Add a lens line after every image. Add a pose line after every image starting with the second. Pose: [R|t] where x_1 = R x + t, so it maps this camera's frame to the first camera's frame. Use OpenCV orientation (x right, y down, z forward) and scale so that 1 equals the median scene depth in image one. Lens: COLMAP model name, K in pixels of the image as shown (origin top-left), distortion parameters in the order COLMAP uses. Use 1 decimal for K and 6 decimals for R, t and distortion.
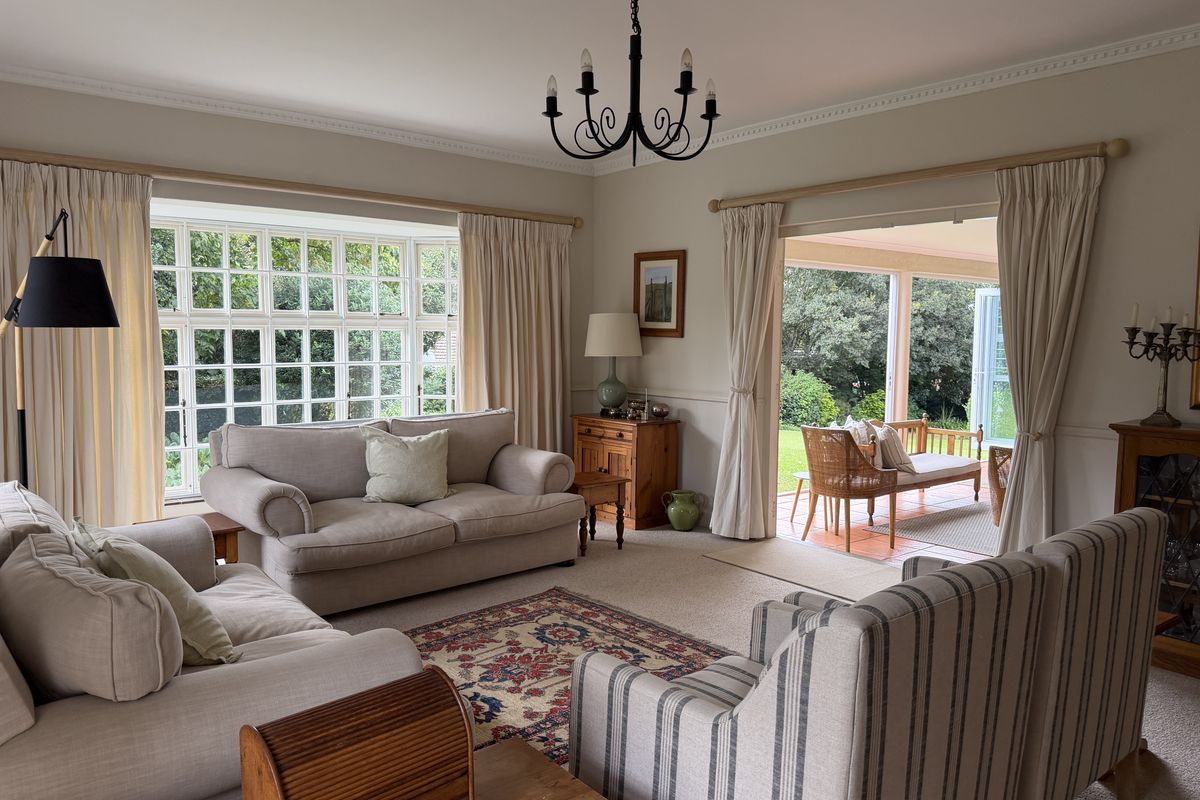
lens RADIAL K [[842.9, 0, 589.9], [0, 842.9, 398.1], [0, 0, 1]] dist [0.107797, -0.166356]
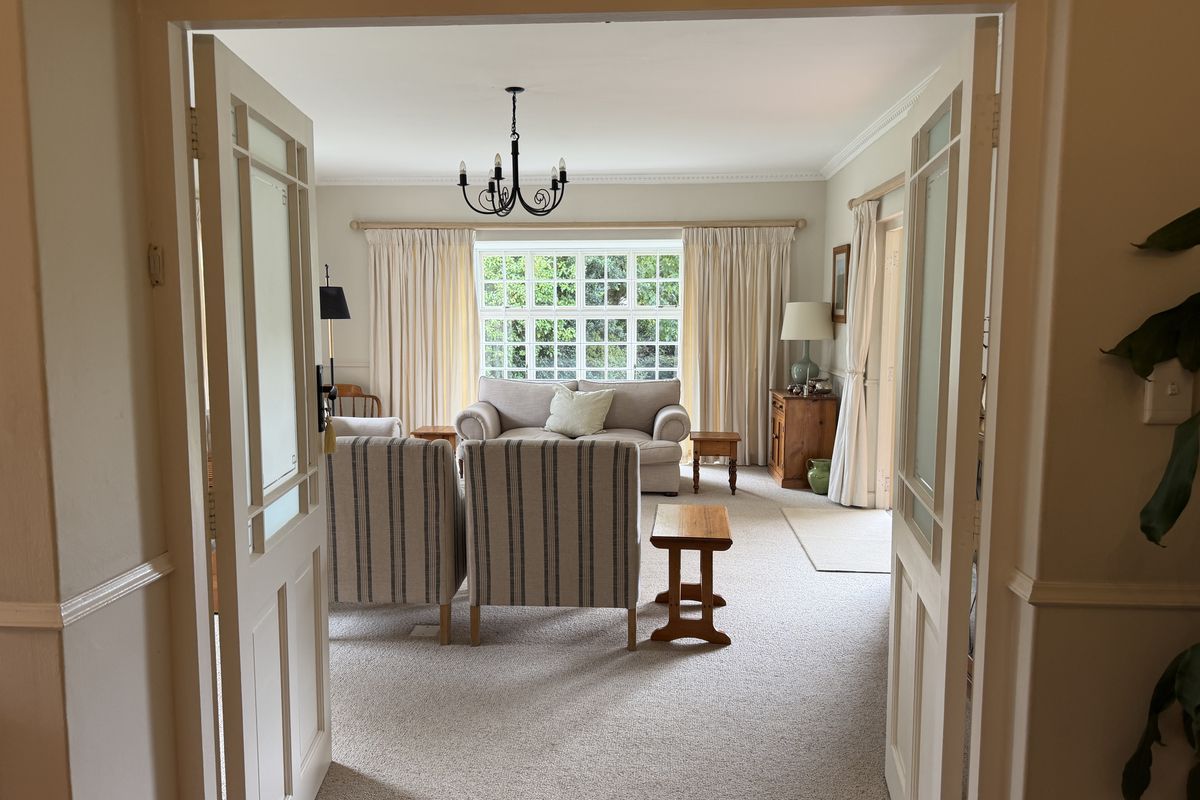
lens RADIAL K [[842.9, 0, 589.9], [0, 842.9, 398.1], [0, 0, 1]] dist [0.107797, -0.166356]
pose [[0.719839, 0.061127, -0.691445, 0.838410], [-0.049528, 0.998099, 0.036676, 0.001999], [0.692372, 0.007845, 0.721498, -0.047667]]
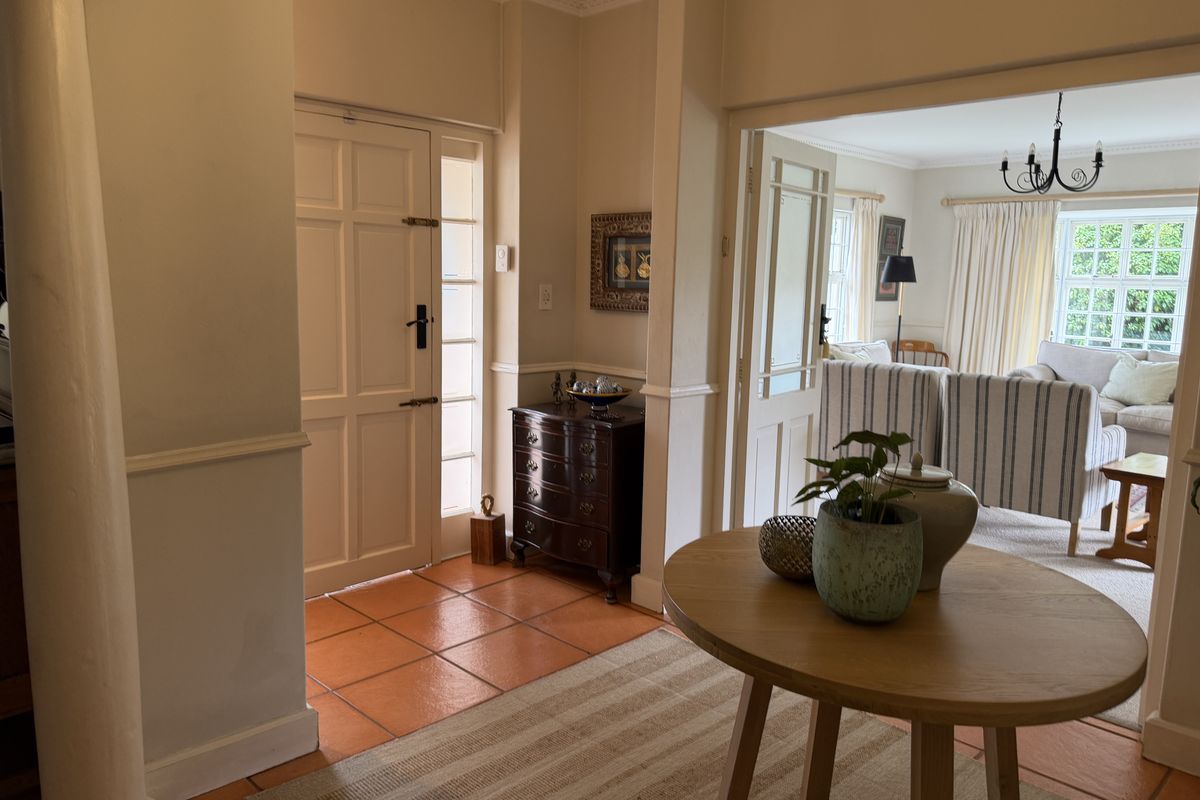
lens RADIAL K [[857.2, 0, 583.6], [0, 857.2, 395.4], [0, 0, 1]] dist [-0.002837, -0.003761]
pose [[0.077313, 0.131018, -0.988361, 1.217654], [-0.099534, 0.987390, 0.123103, 0.018575], [0.992026, 0.088858, 0.089379, -0.096743]]
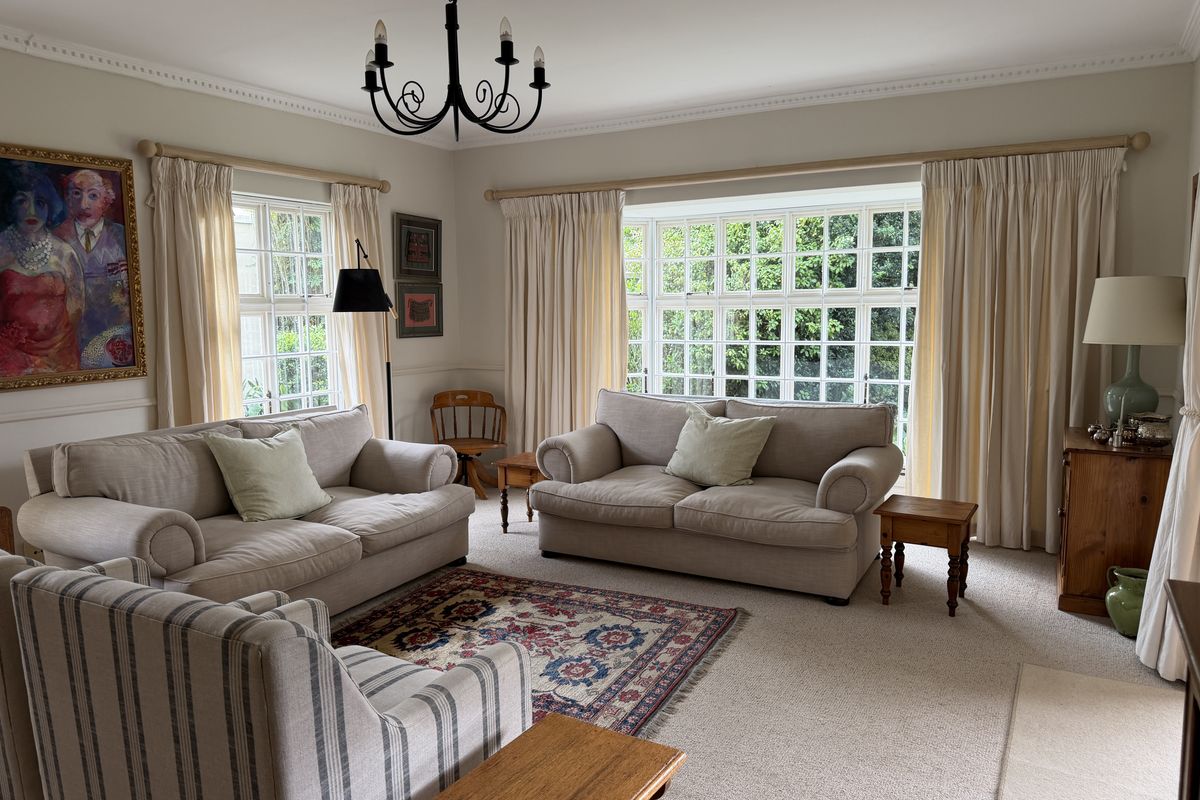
lens RADIAL K [[836.1, 0, 593.2], [0, 836.1, 389.5], [0, 0, 1]] dist [0.106893, -0.161265]
pose [[0.360783, 0.082932, -0.928955, 0.654249], [-0.063490, 0.995912, 0.064252, -0.042063], [0.930486, 0.035799, 0.364573, 0.520013]]
